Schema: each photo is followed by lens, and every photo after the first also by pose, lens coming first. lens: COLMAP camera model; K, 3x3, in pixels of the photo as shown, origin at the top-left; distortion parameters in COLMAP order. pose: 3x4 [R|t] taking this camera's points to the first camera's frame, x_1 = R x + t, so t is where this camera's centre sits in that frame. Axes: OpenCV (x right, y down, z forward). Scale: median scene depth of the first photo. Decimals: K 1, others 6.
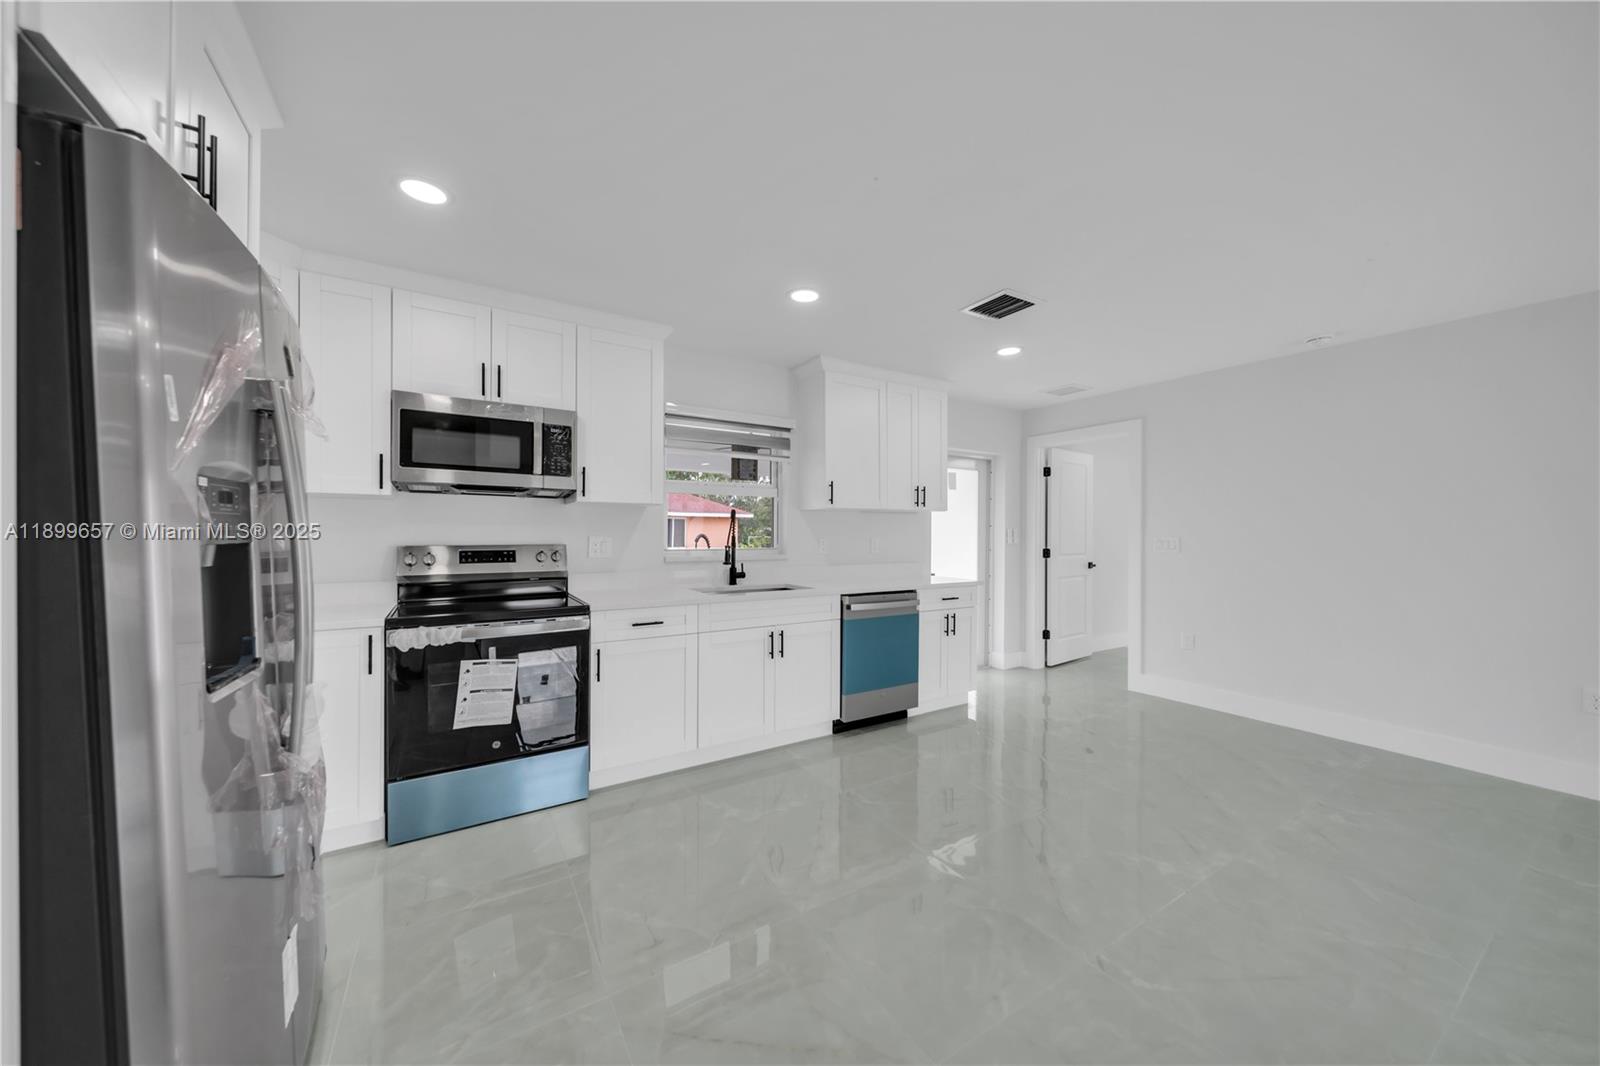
lens RADIAL K [[566.5, 0, 776.3], [0, 566.5, 532.7], [0, 0, 1]] dist [0.000183, -0.000768]
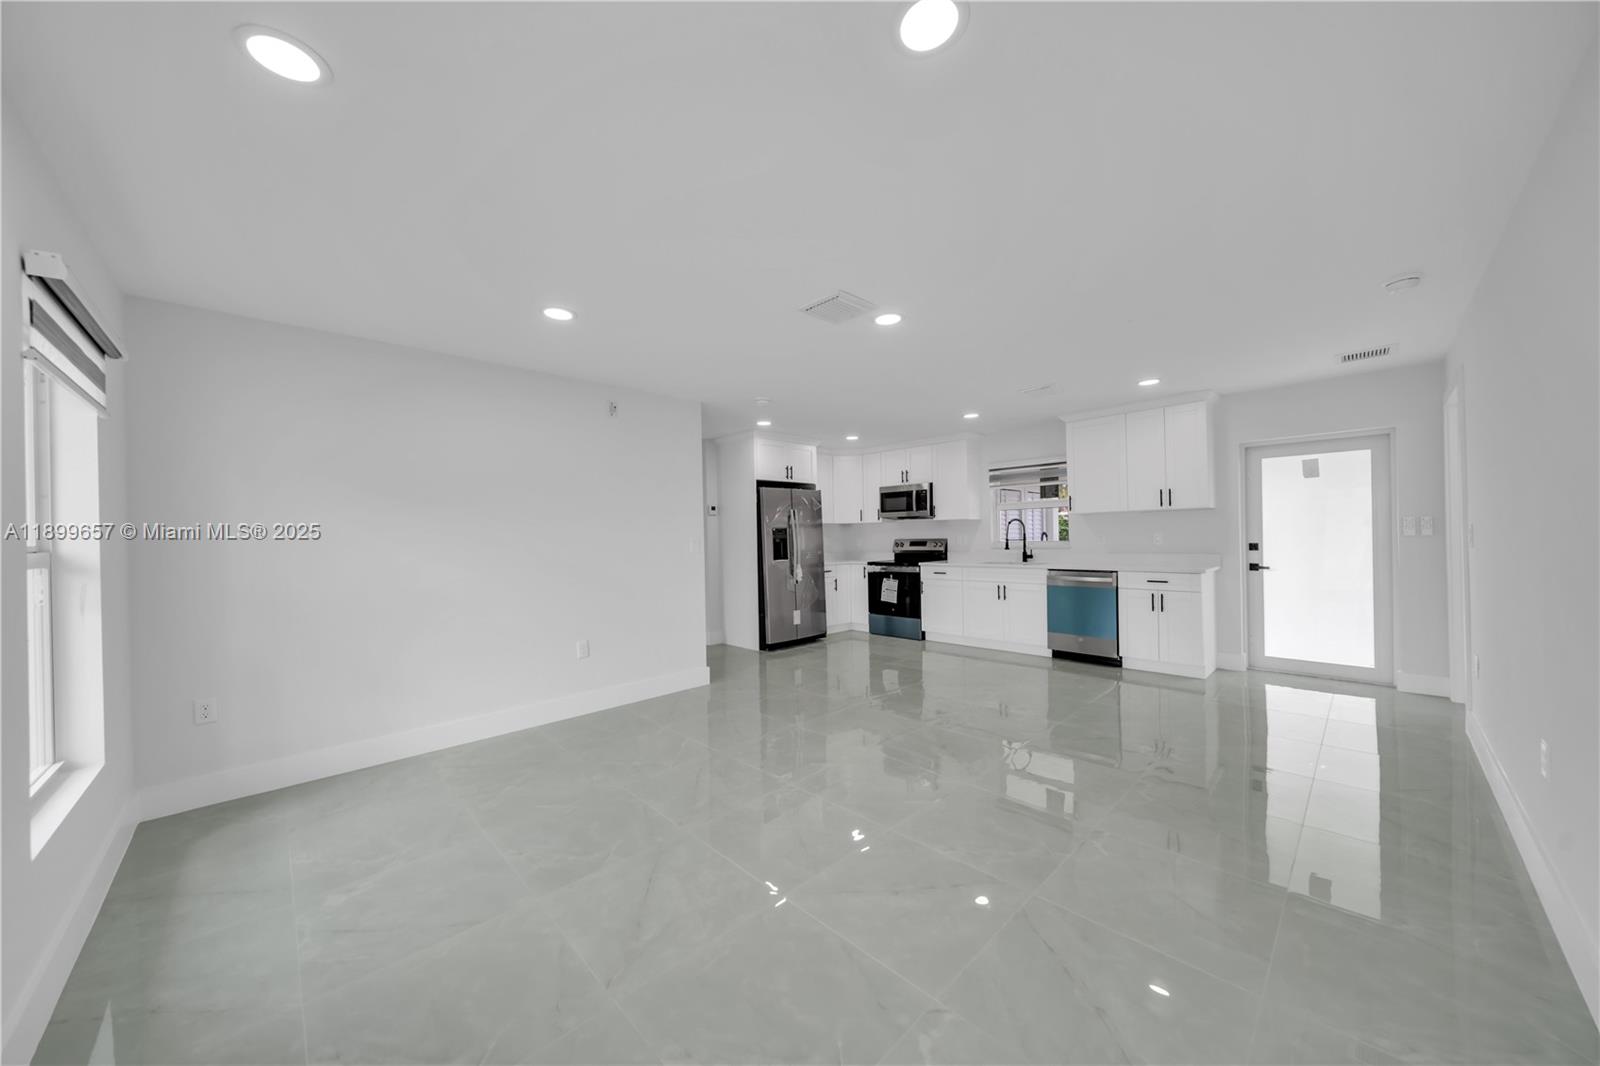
lens RADIAL K [[566.5, 0, 807.9], [0, 566.5, 537.0], [0, 0, 1]] dist [0.000183, -0.000768]
pose [[0.185331, -0.013105, -0.982589, 1.635661], [0.012385, 0.999863, -0.011000, 0.030208], [0.982598, -0.010131, 0.185468, 0.046105]]
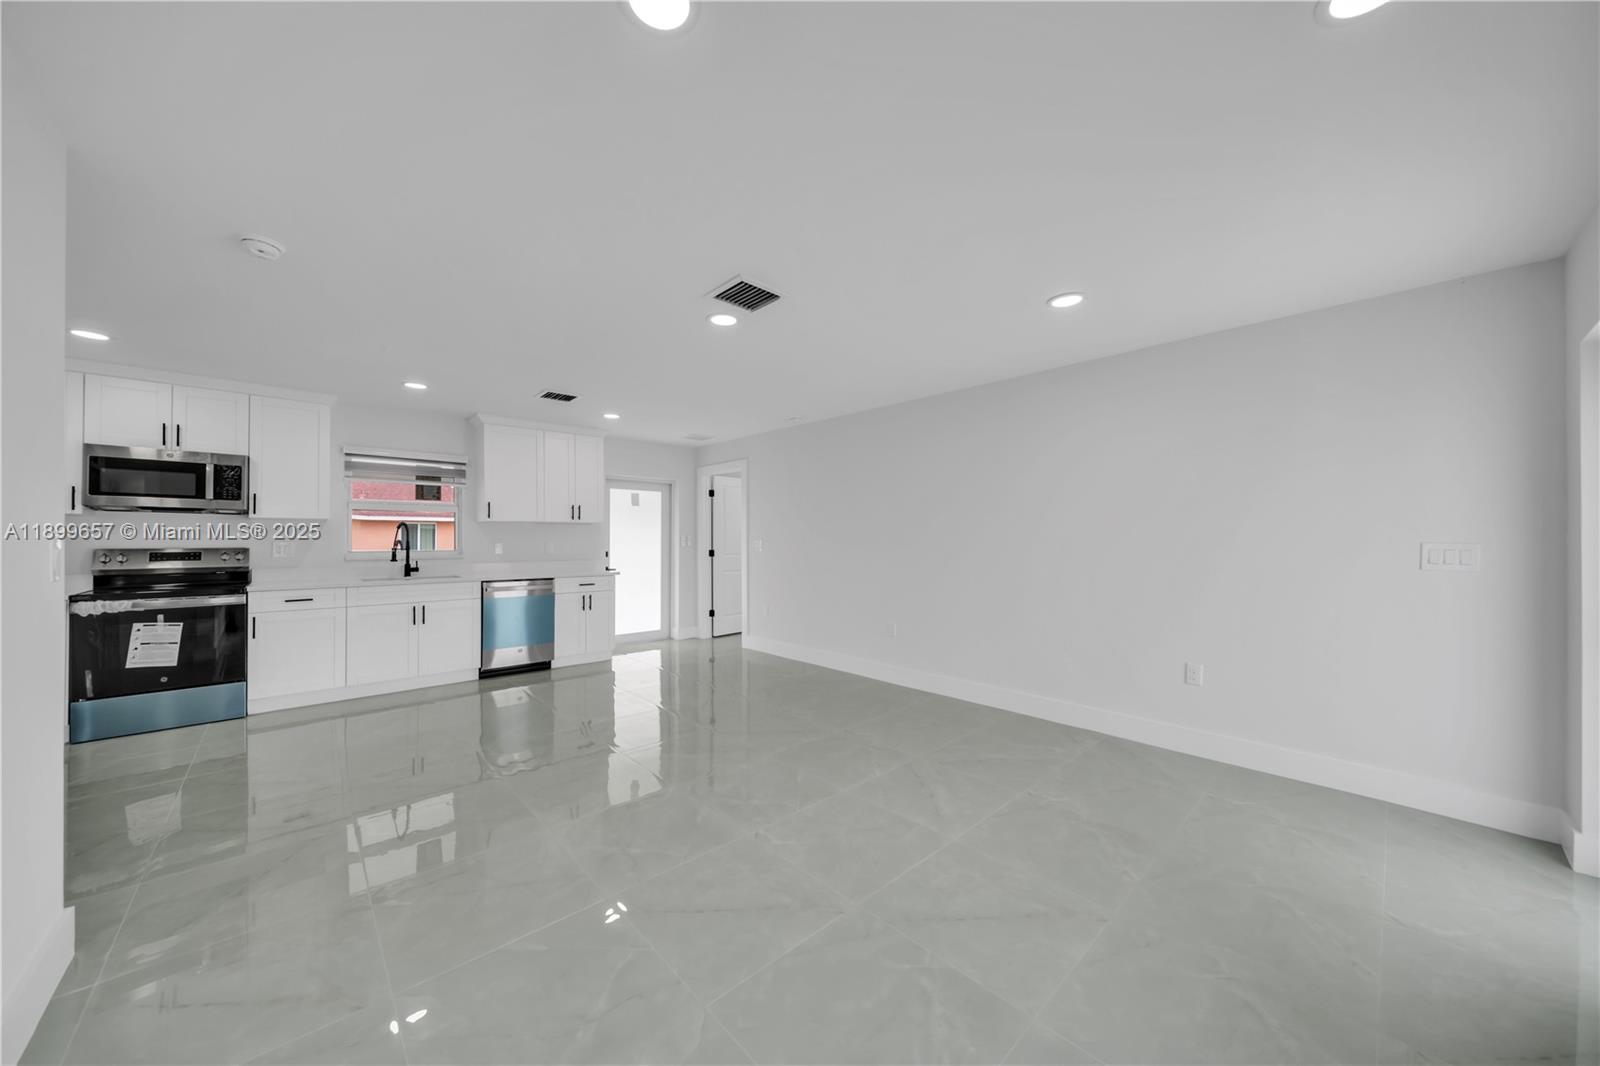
lens RADIAL K [[566.5, 0, 787.5], [0, 566.5, 531.2], [0, 0, 1]] dist [0.000183, -0.000768]
pose [[0.984867, -0.007690, 0.173140, 0.663072], [0.011646, 0.999694, -0.021845, 0.024734], [-0.172919, 0.023531, 0.984655, -0.582881]]
